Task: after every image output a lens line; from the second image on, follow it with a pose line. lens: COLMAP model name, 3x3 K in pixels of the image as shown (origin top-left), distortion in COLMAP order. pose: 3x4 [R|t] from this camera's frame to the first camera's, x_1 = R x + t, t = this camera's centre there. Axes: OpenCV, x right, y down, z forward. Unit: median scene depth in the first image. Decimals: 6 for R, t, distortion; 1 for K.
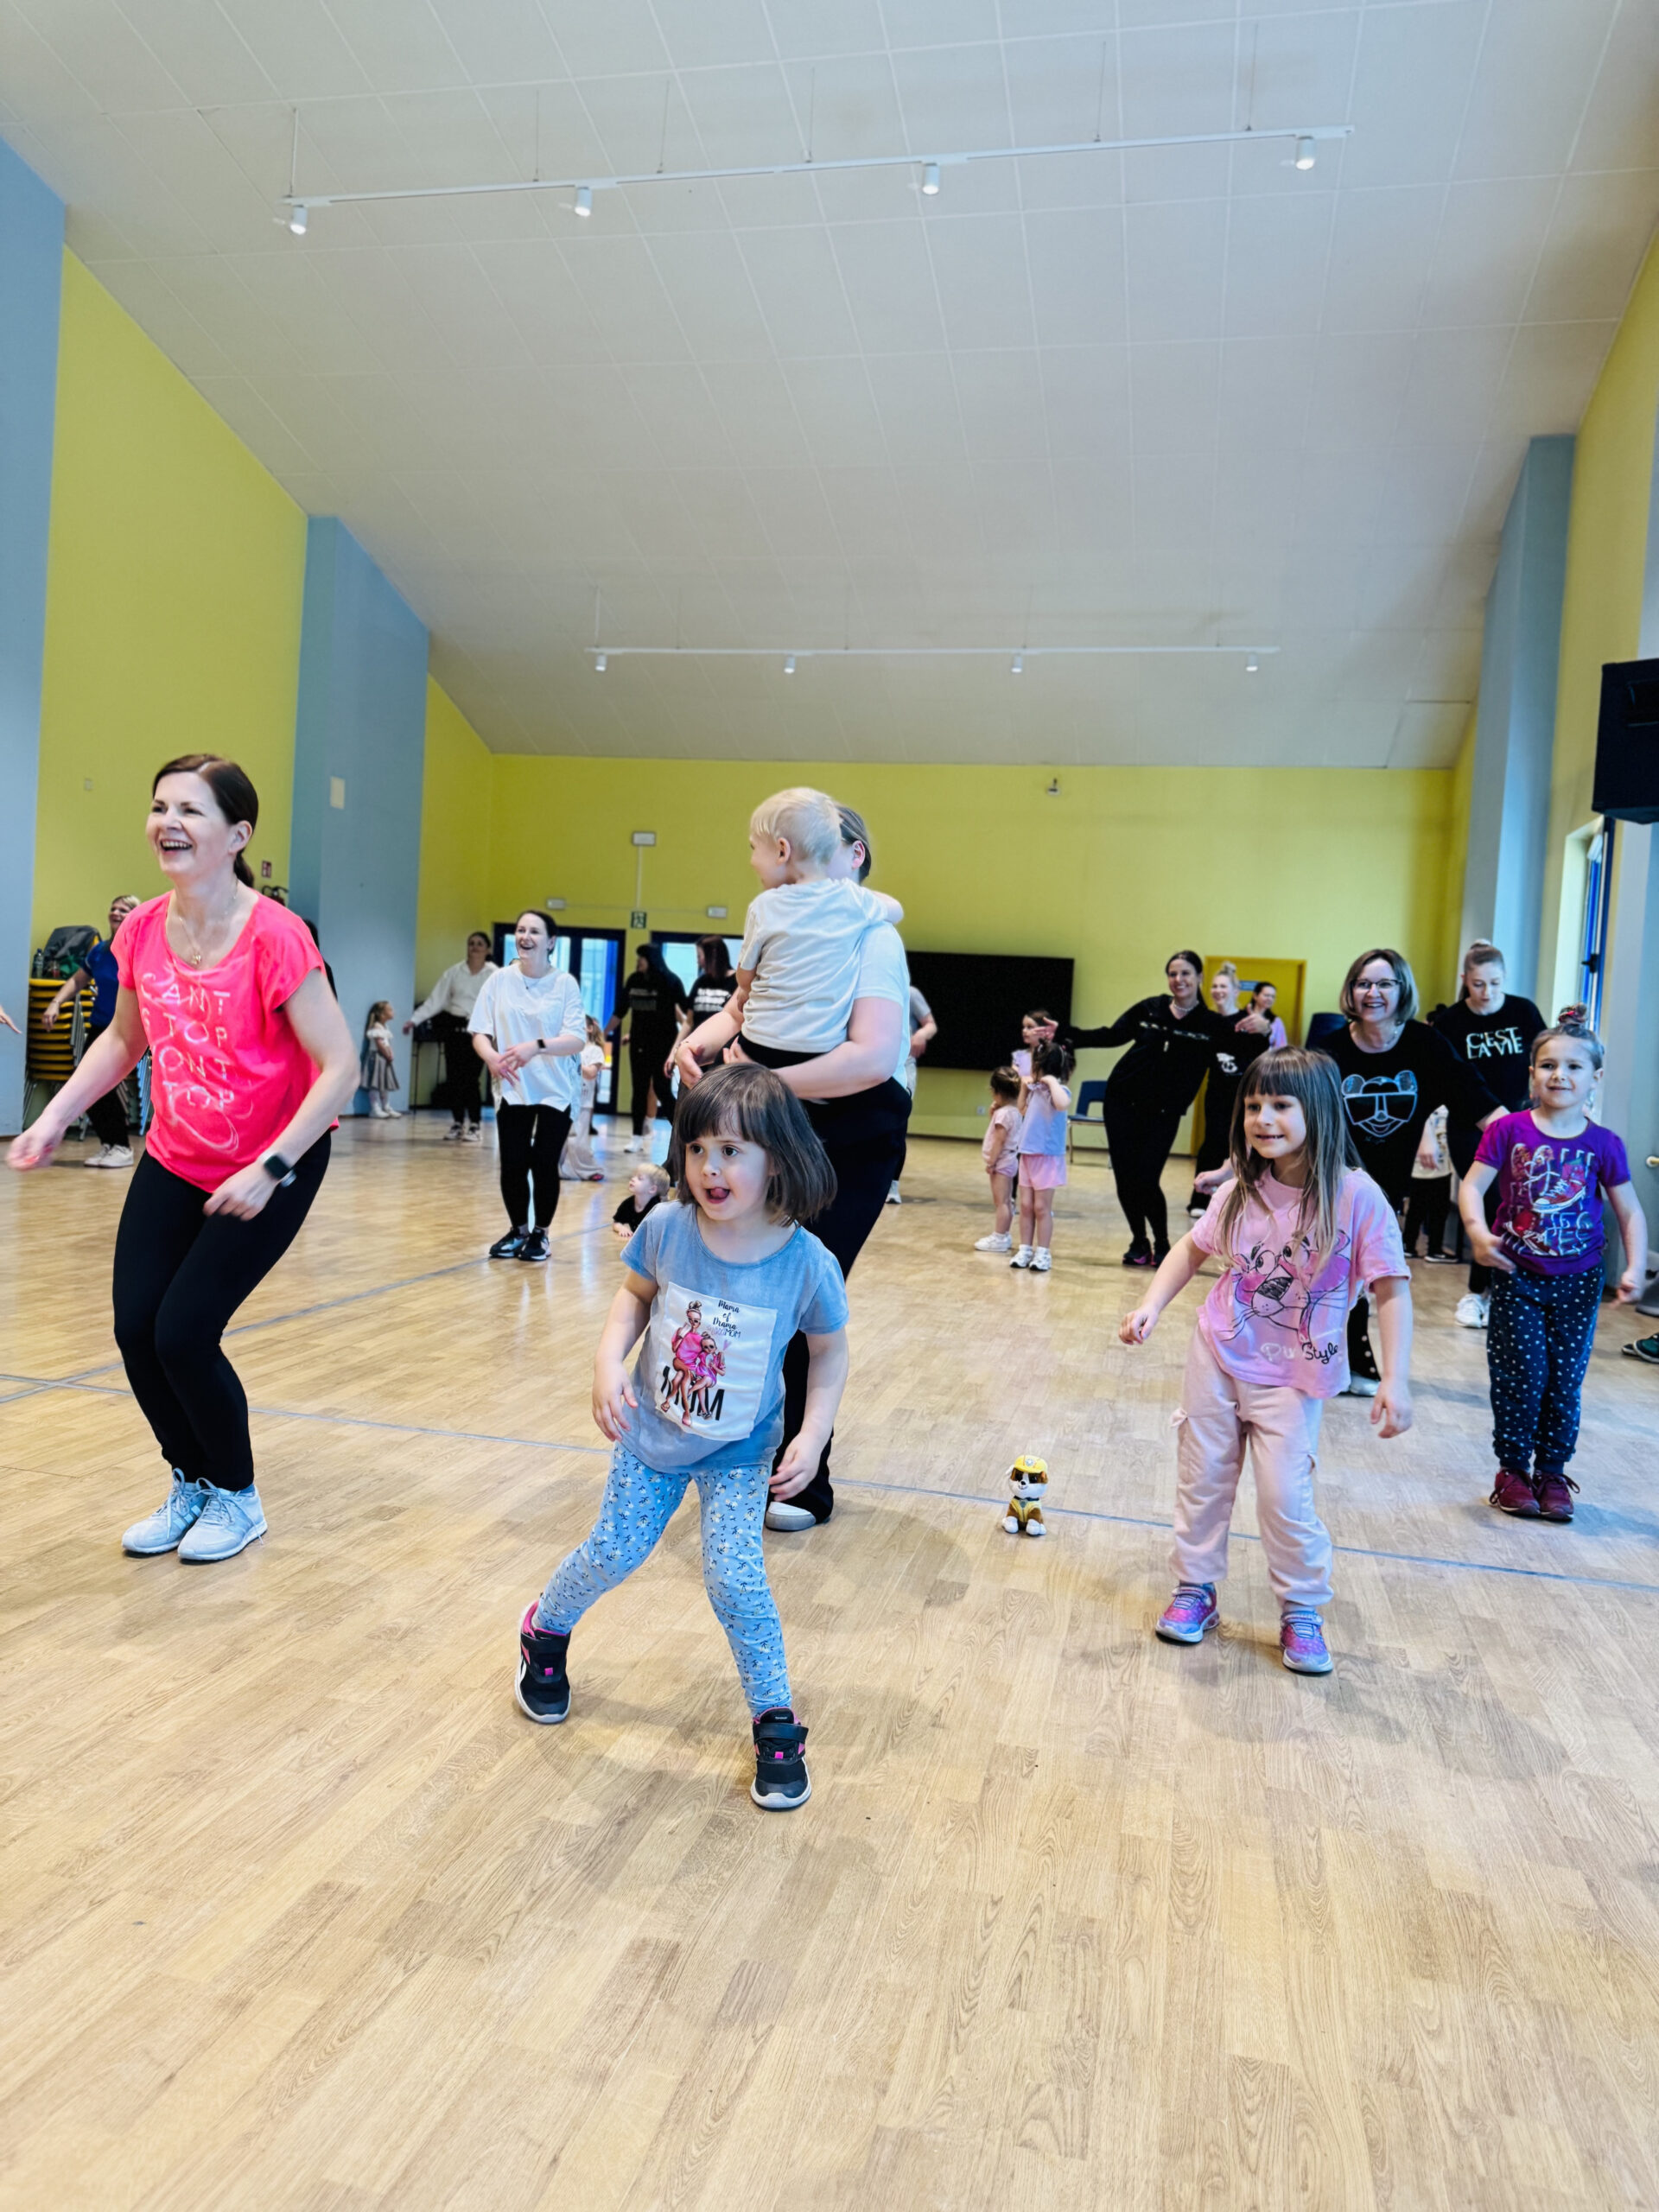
lens RADIAL K [[1560.4, 0, 829.5], [0, 1560.4, 1106.0], [0, 0, 1]] dist [-0.002330, -0.005346]
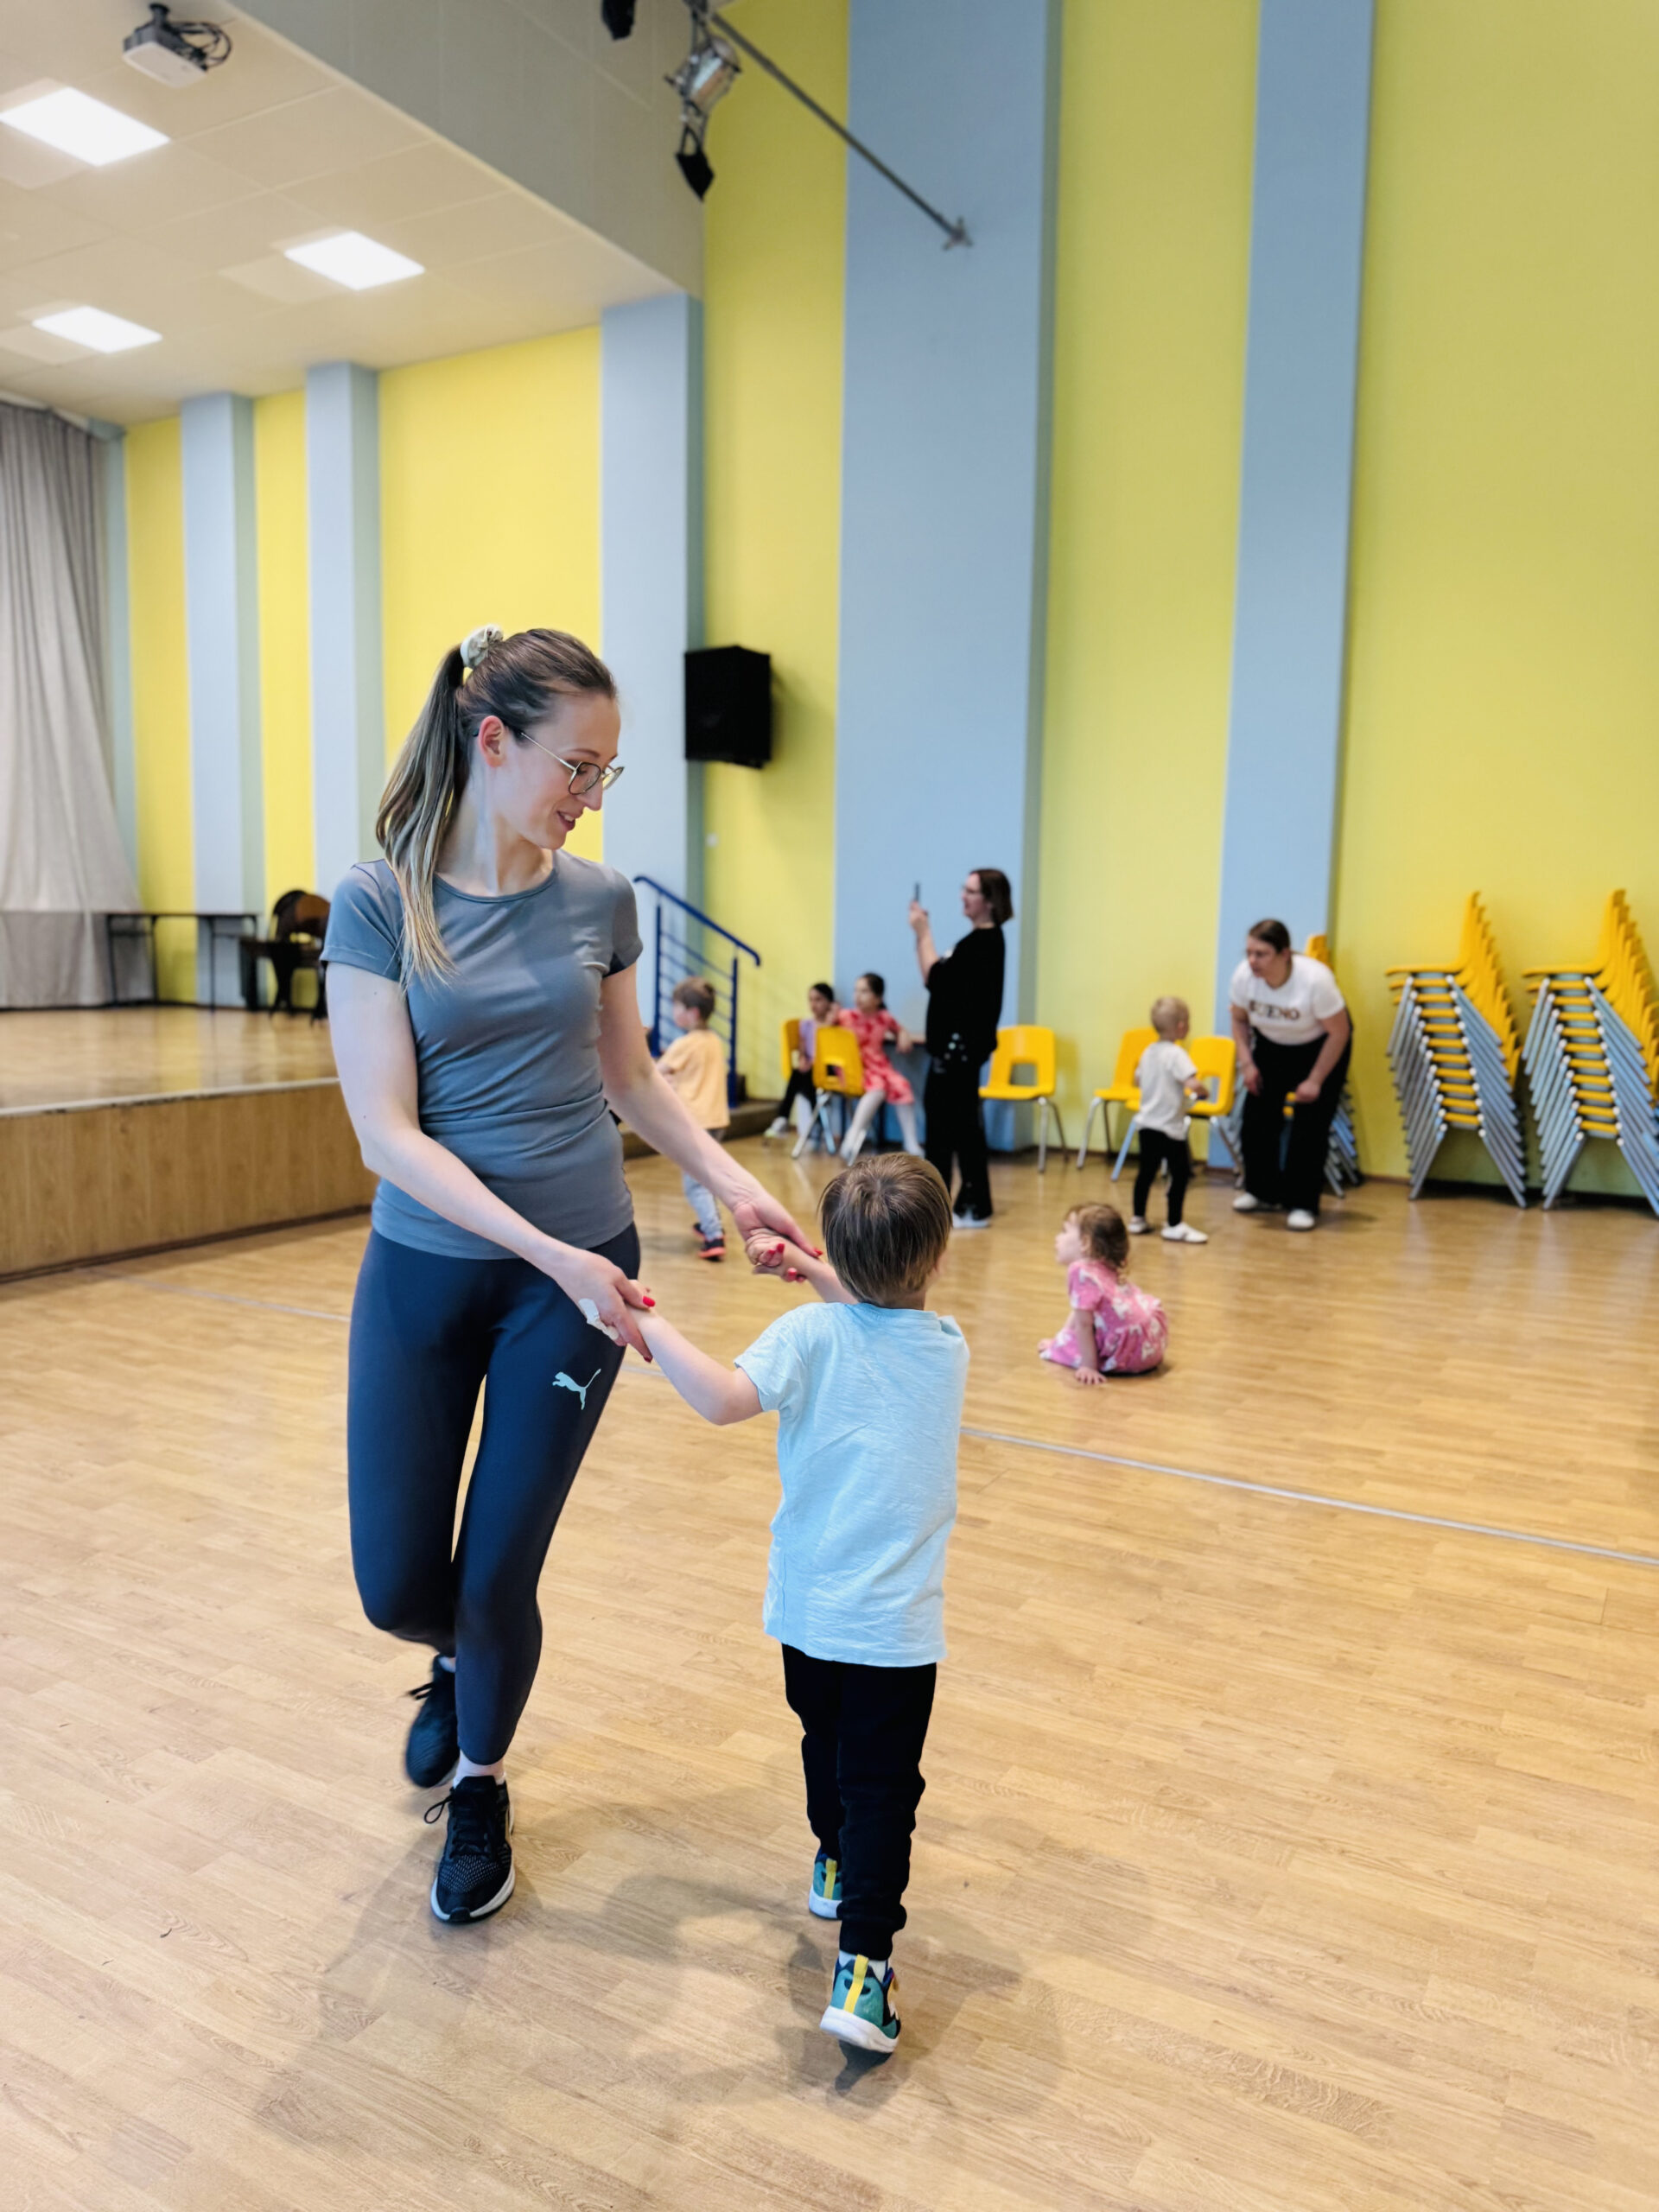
lens RADIAL K [[1560.4, 0, 829.5], [0, 1560.4, 1106.0], [0, 0, 1]] dist [-0.002330, -0.005346]
pose [[-0.291885, 0.050821, -0.955102, 0.084070], [-0.071728, 0.994612, 0.074844, -0.019065], [0.953760, 0.090354, -0.286668, 0.137439]]
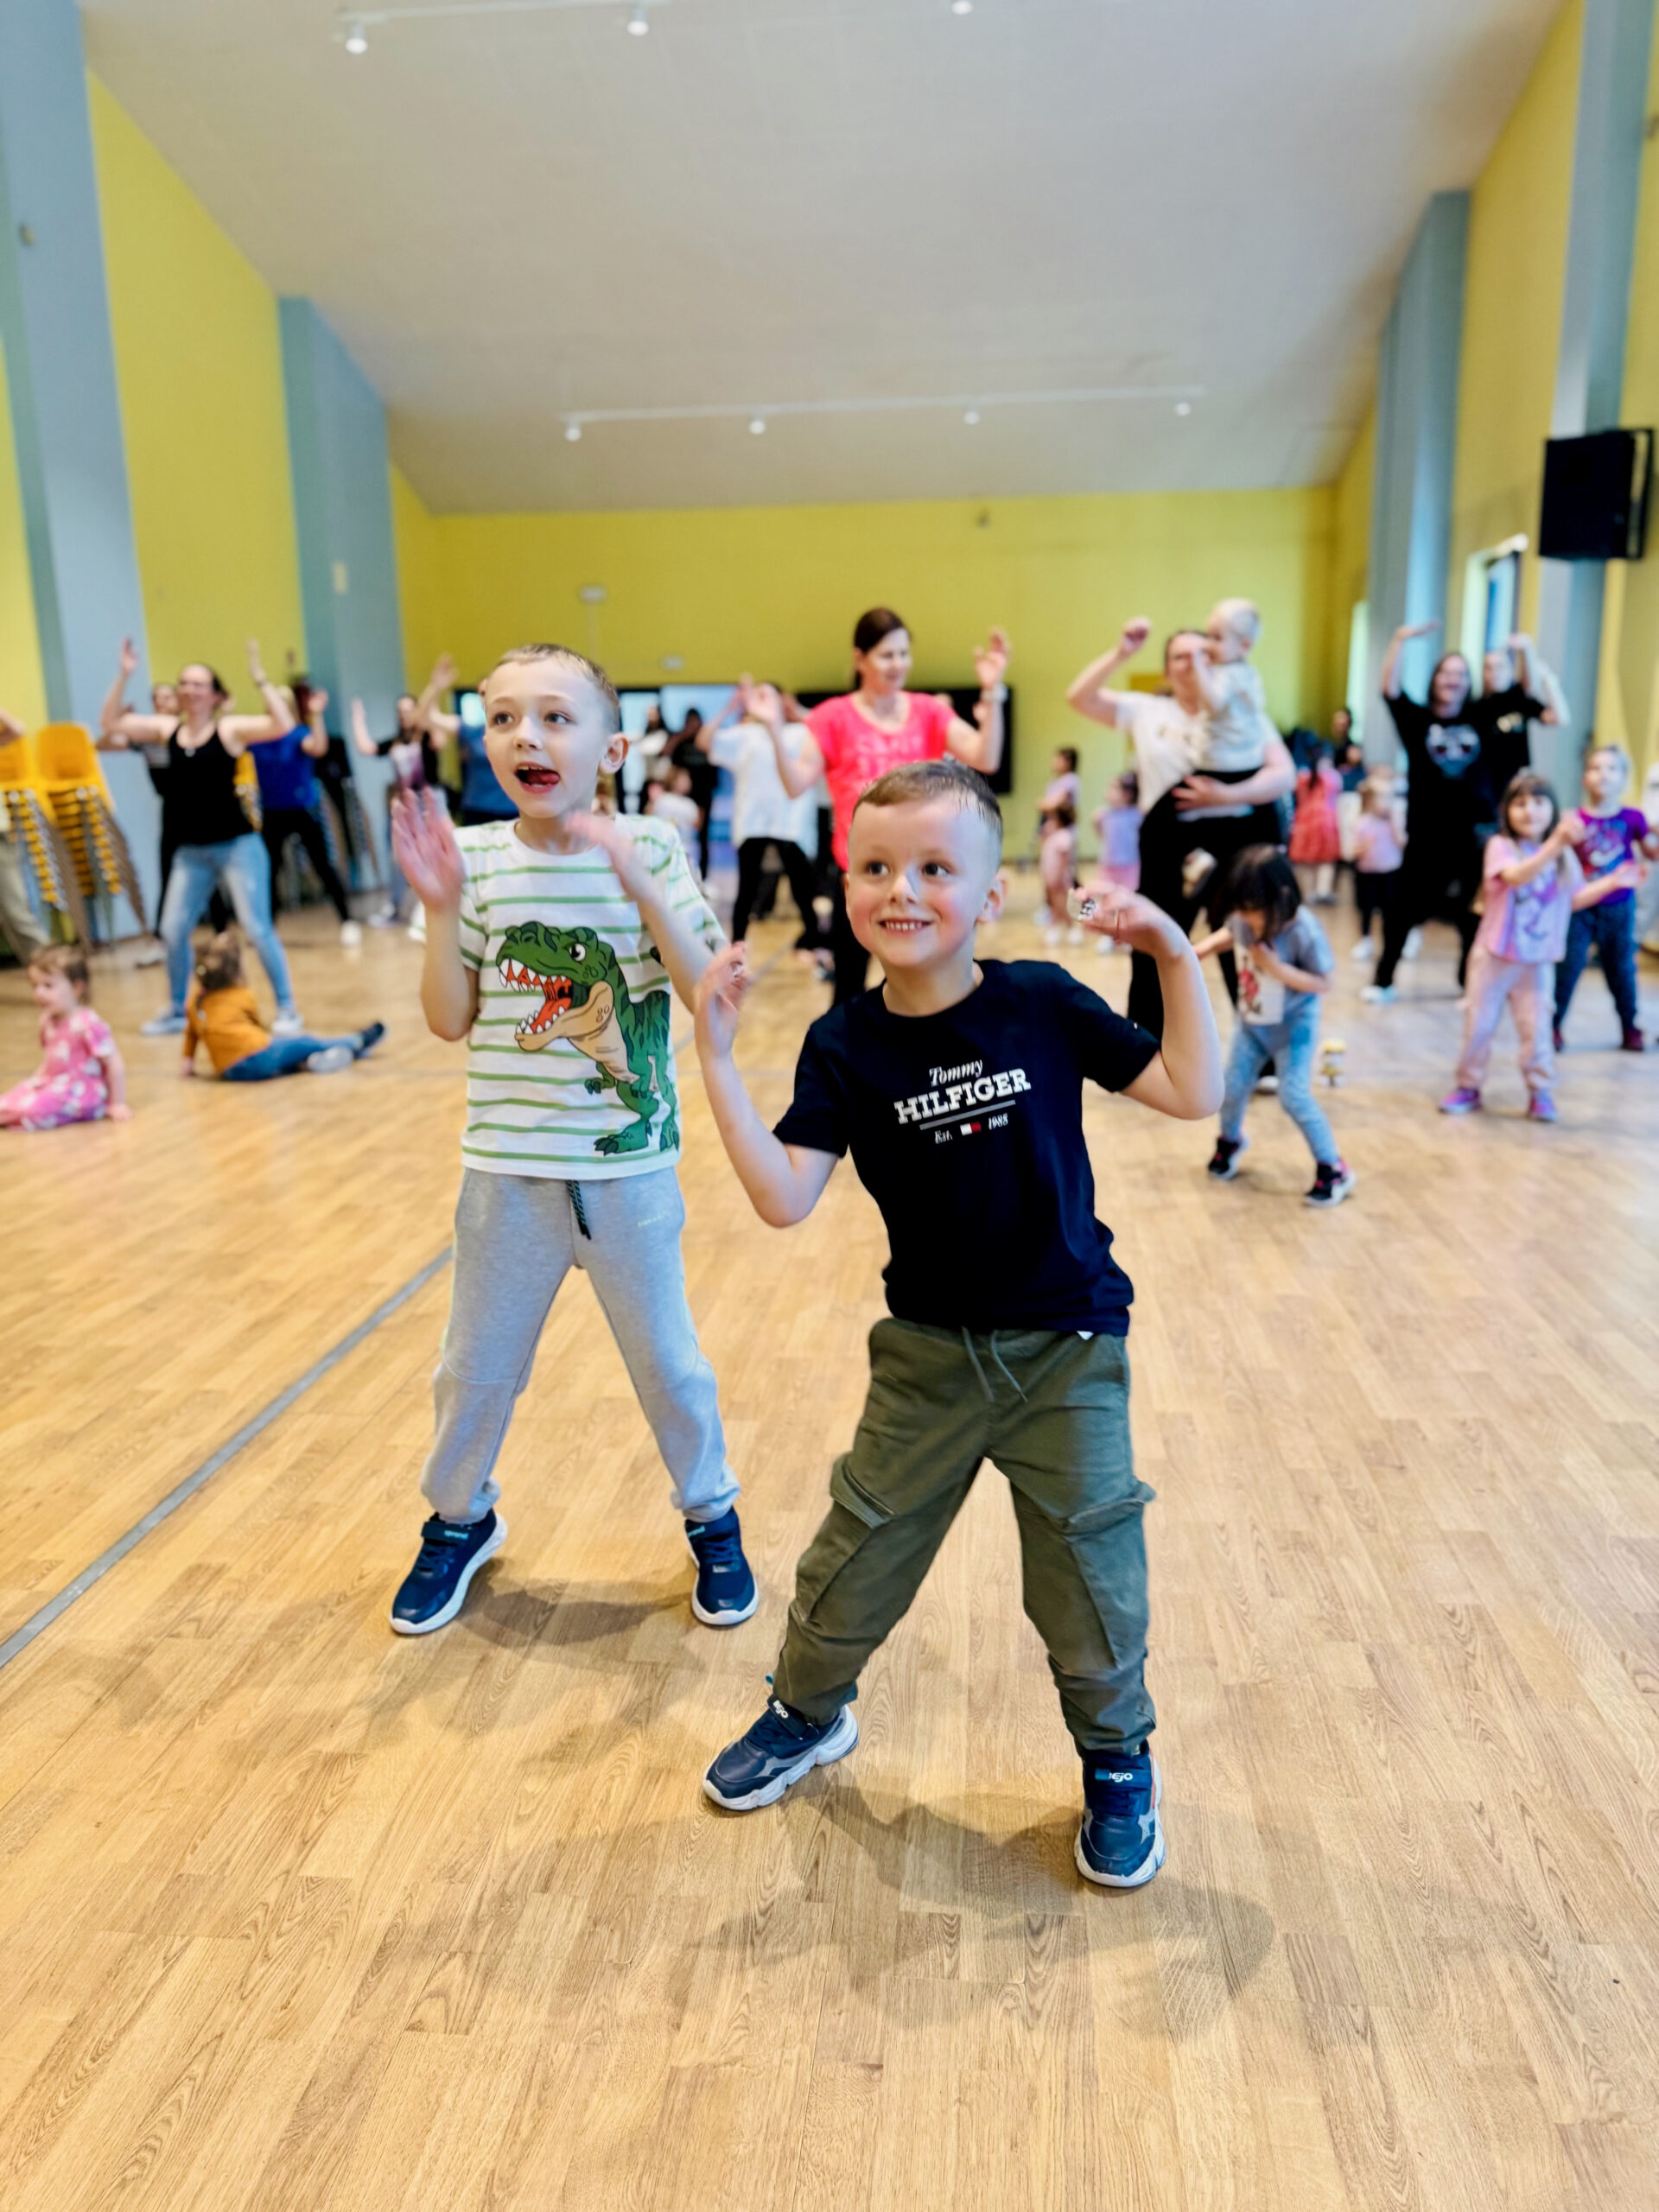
lens RADIAL K [[1560.4, 0, 829.5], [0, 1560.4, 1106.0], [0, 0, 1]] dist [-0.002330, -0.005346]
pose [[0.991042, -0.098832, 0.089824, -0.127579], [0.082084, 0.981306, 0.174071, -0.008542], [-0.105349, -0.165138, 0.980628, -0.130590]]
